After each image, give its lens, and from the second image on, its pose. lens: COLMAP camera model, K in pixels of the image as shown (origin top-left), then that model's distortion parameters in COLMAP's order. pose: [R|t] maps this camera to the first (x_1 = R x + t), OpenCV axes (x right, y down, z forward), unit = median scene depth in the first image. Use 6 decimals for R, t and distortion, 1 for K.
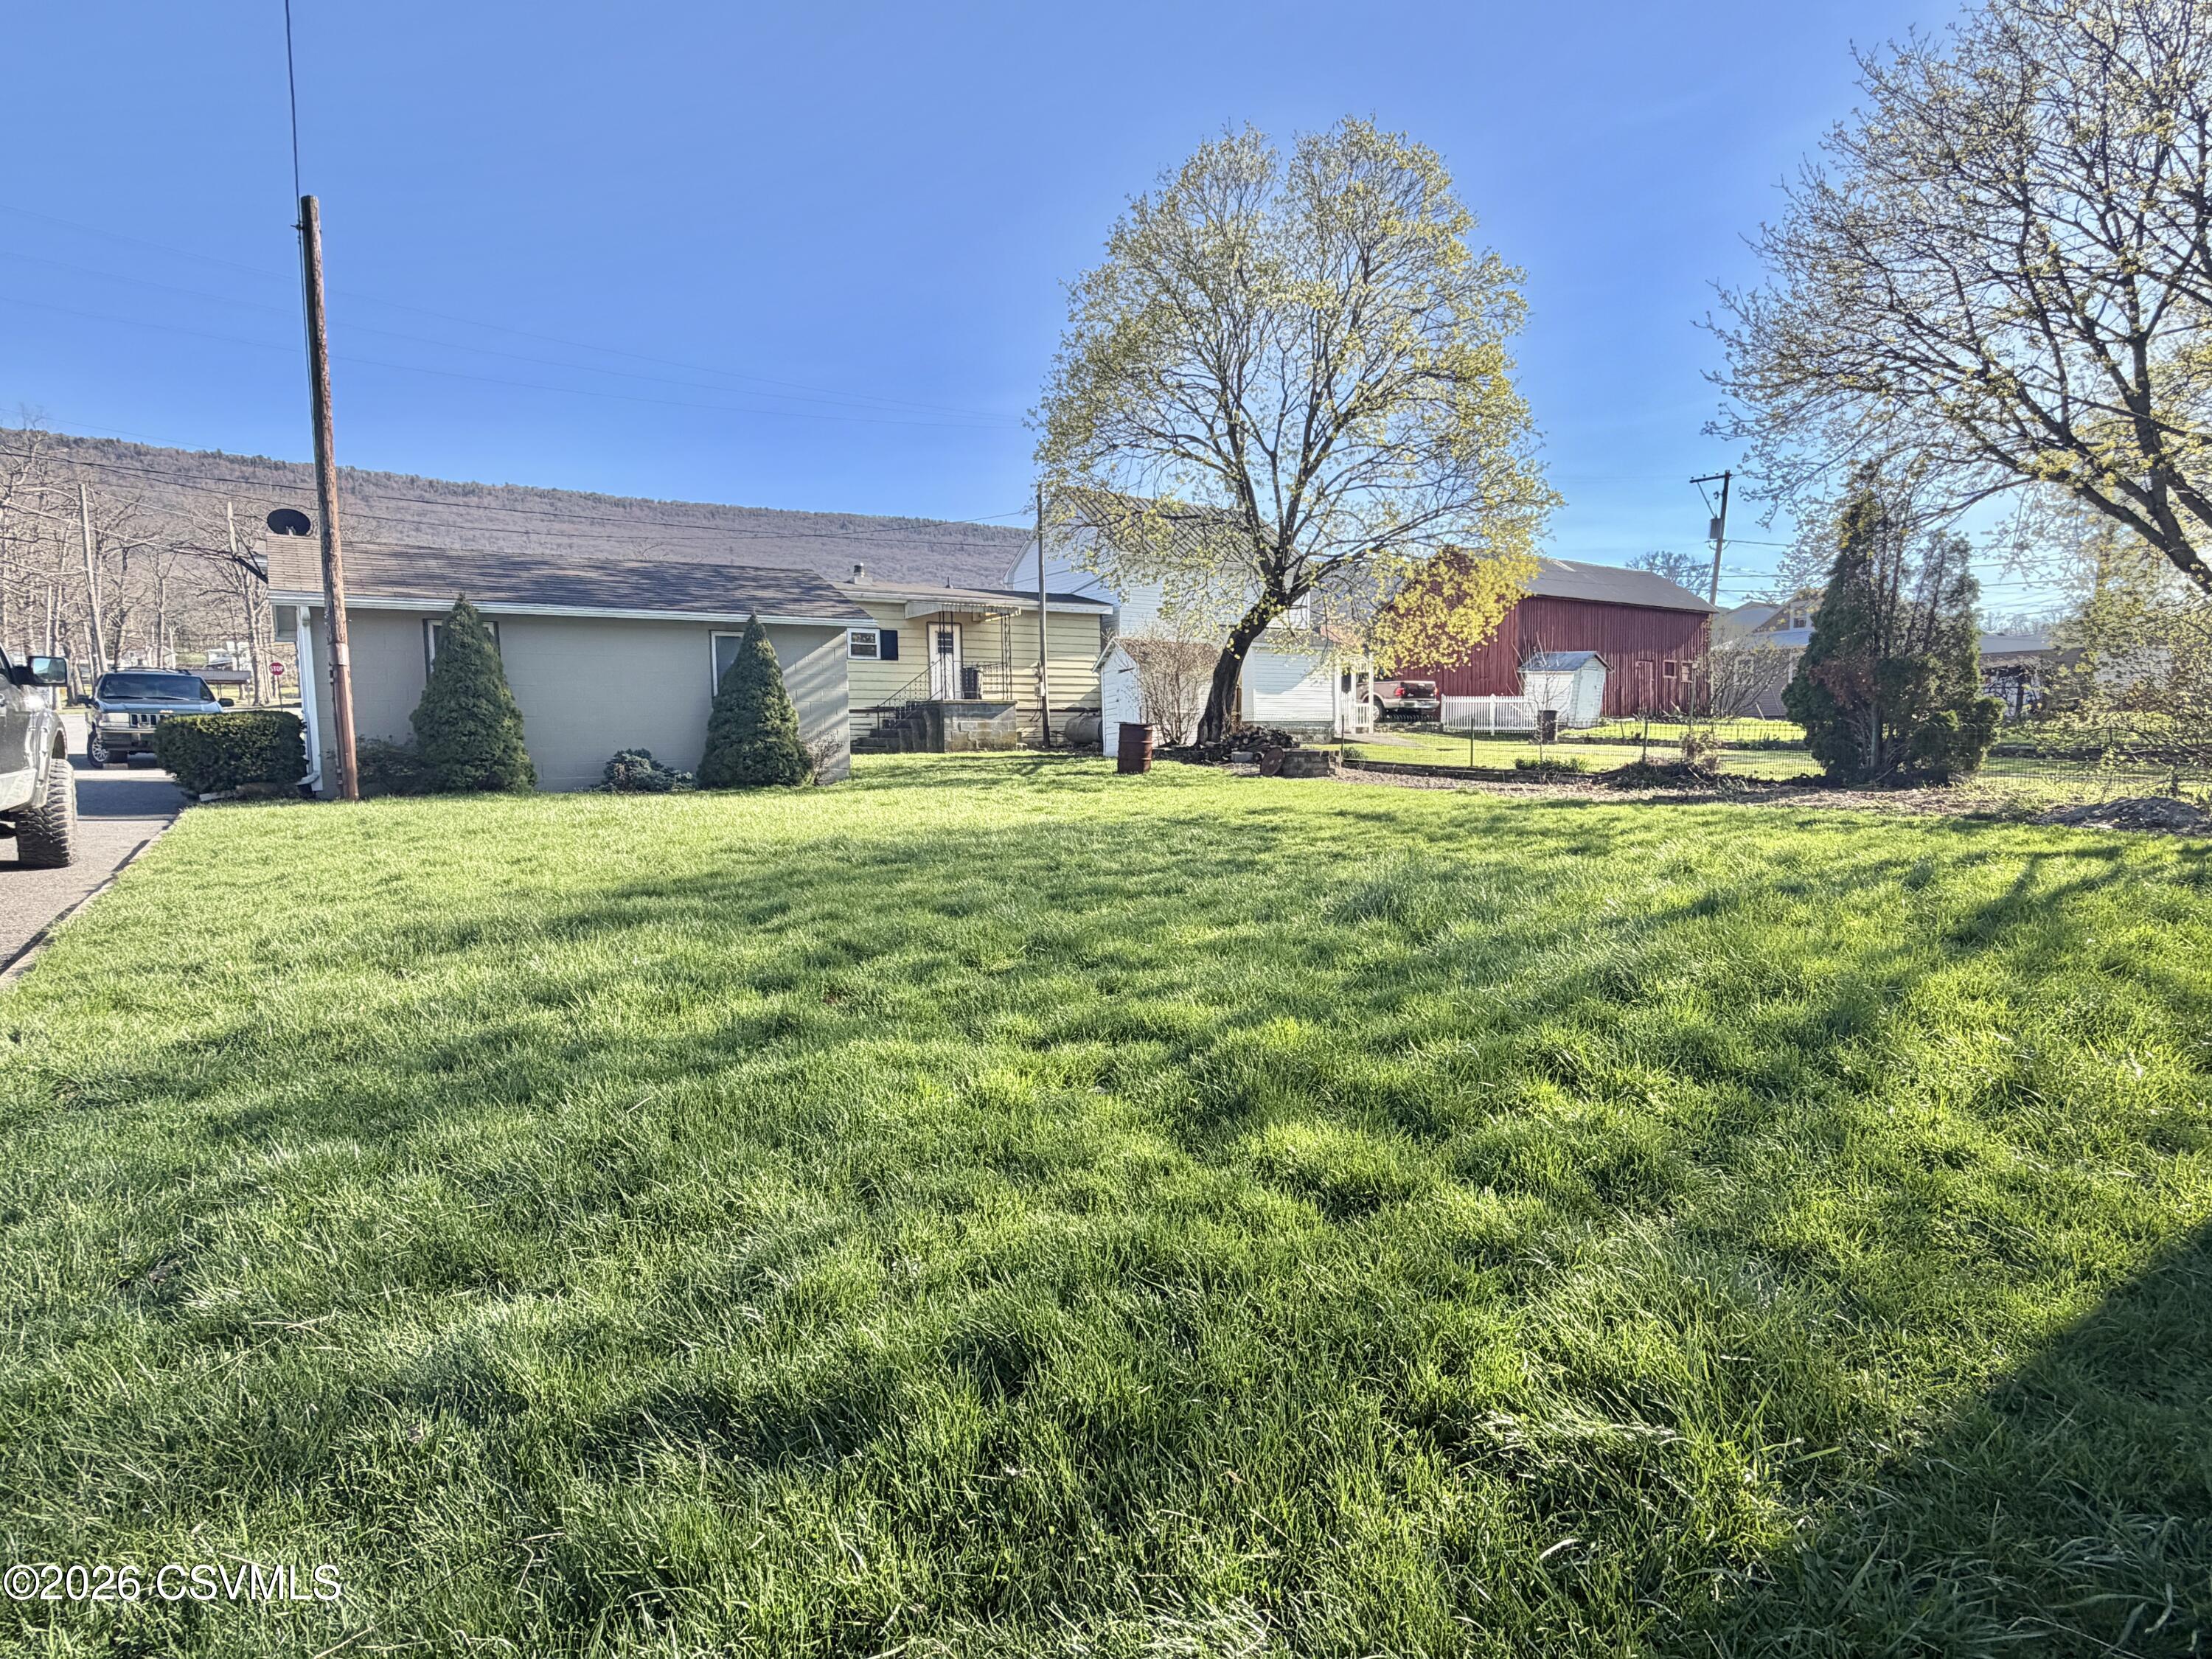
lens RADIAL K [[1177.1, 0, 1106.0], [0, 1177.1, 829.5], [0, 0, 1]] dist [0.000326, -0.000403]
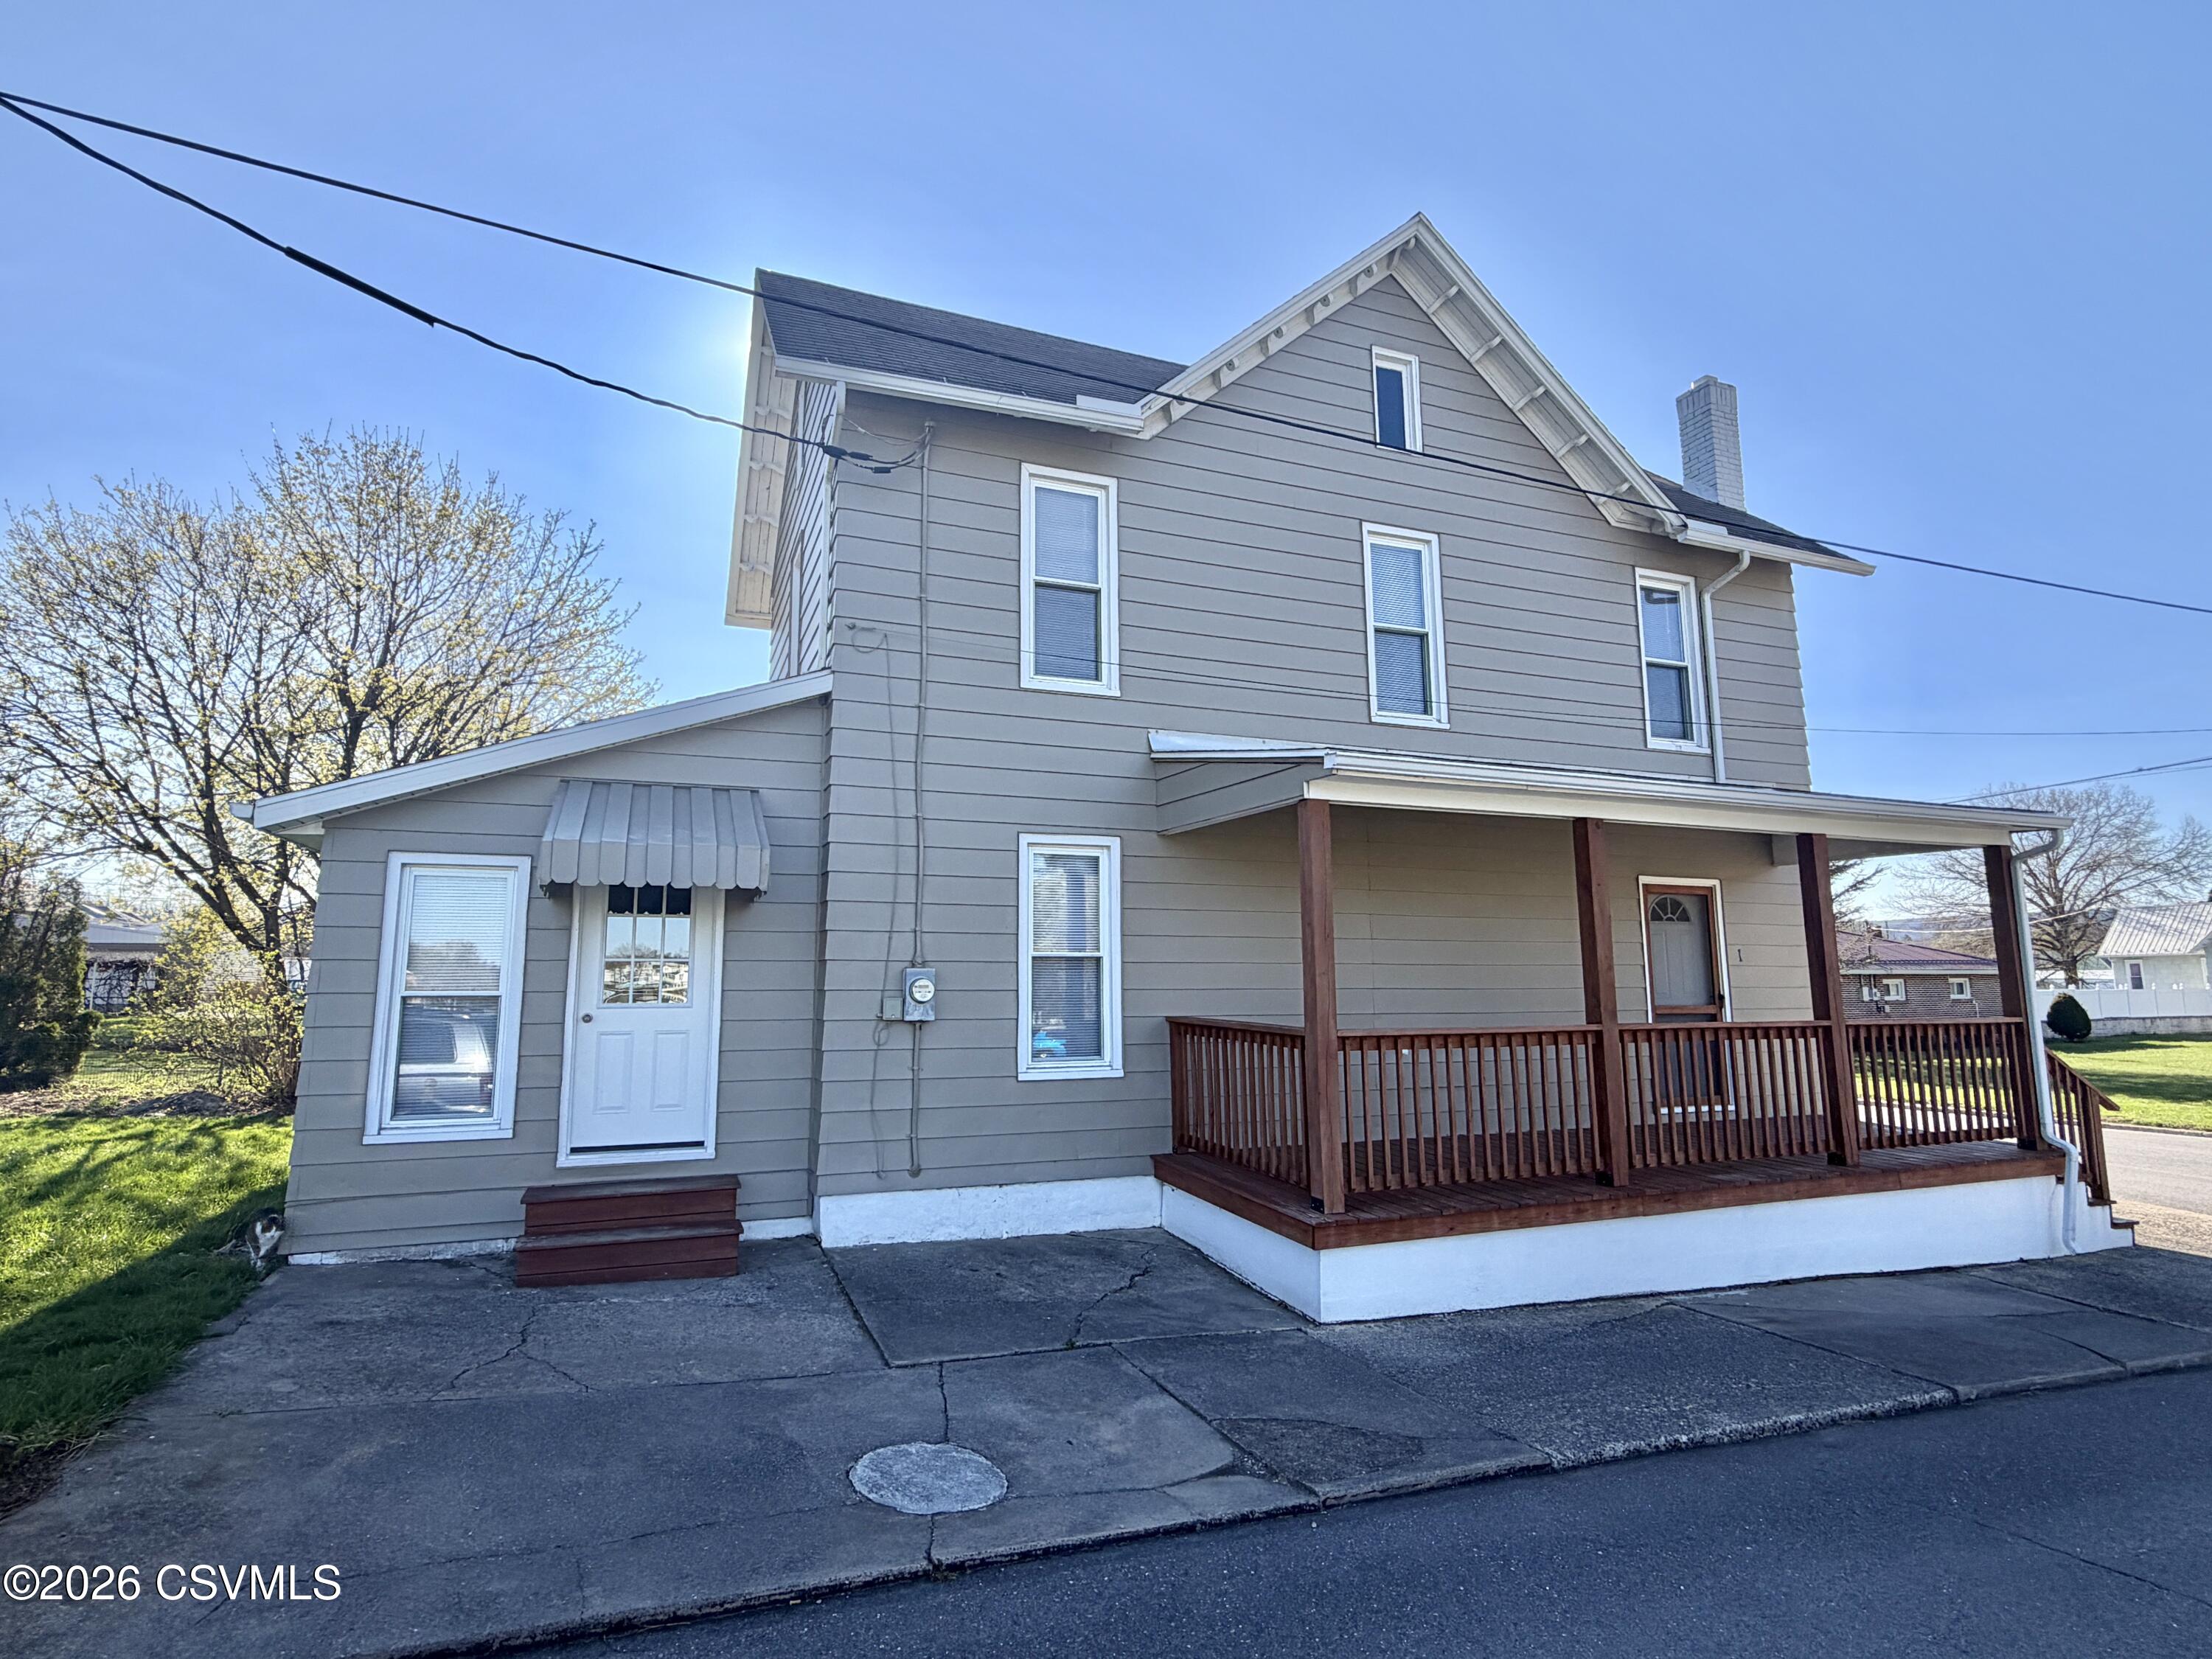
lens RADIAL K [[1177.1, 0, 1106.0], [0, 1177.1, 829.5], [0, 0, 1]] dist [0.000326, -0.000403]
pose [[0.232329, 0.143814, 0.961946, -0.263181], [0.080790, 0.982737, -0.166434, -0.009870], [-0.969276, 0.116384, 0.216700, -0.391598]]
